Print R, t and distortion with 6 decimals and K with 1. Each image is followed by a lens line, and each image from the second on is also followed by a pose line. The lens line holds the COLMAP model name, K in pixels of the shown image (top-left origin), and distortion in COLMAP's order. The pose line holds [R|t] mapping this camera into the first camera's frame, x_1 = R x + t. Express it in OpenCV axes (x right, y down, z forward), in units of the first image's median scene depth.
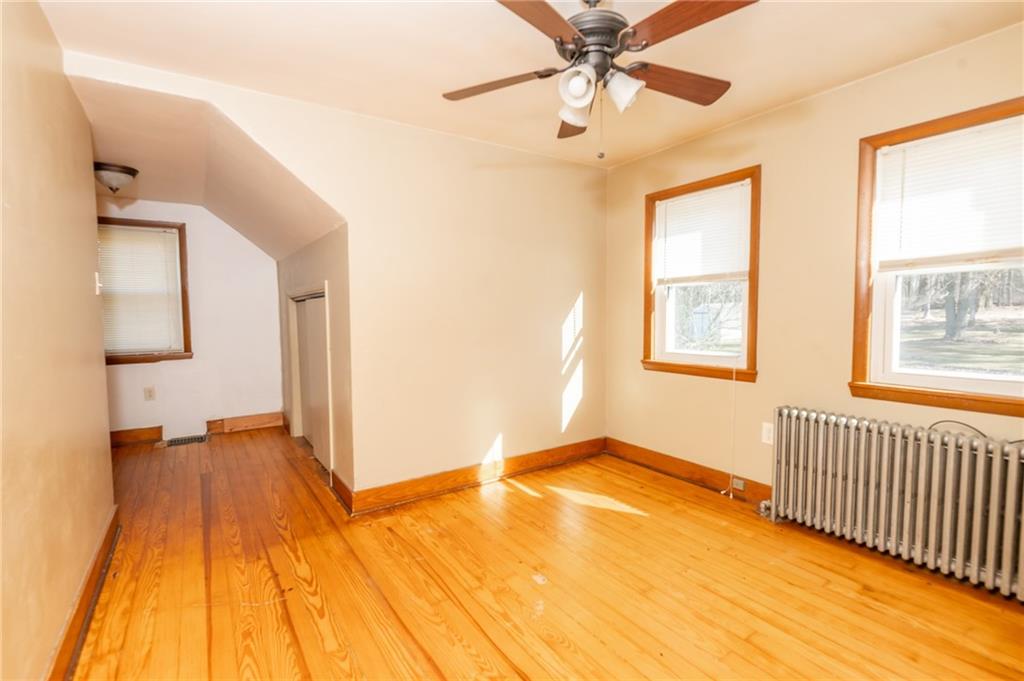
lens RADIAL K [[467.3, 0, 509.6], [0, 467.3, 340.6], [0, 0, 1]] dist [0.003495, 0.000025]
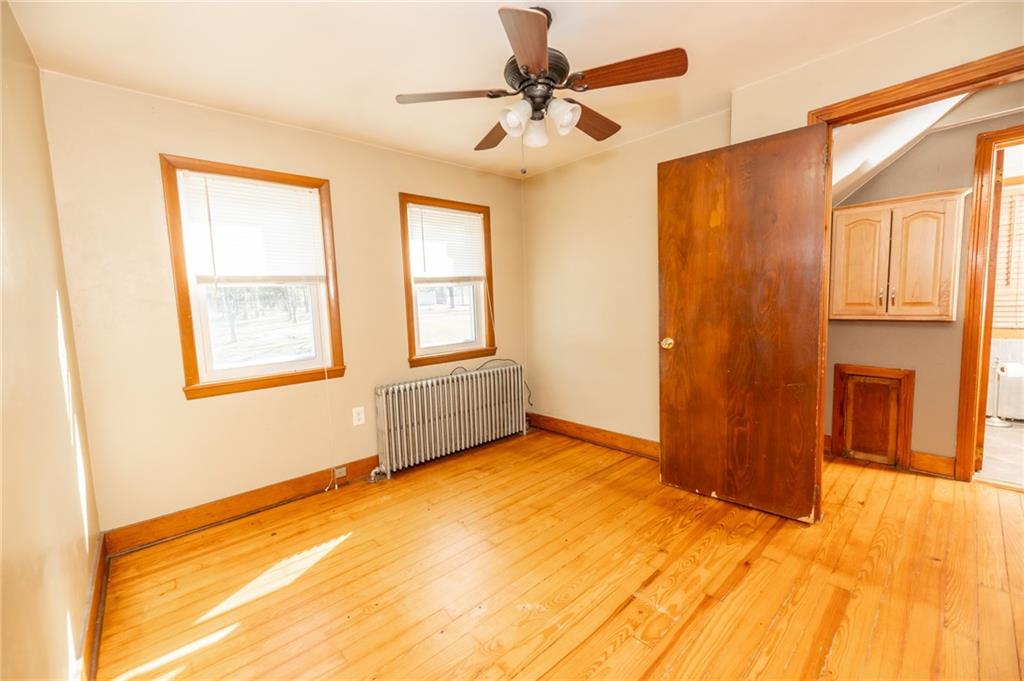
lens RADIAL K [[415.0, 0, 503.6], [0, 415.0, 341.8], [0, 0, 1]] dist [-0.004114, 0.000032]
pose [[-0.131460, -0.079799, 0.988104, -0.531572], [0.102984, 0.990262, 0.093675, -0.048615], [-0.985958, 0.114074, -0.121961, 0.777991]]
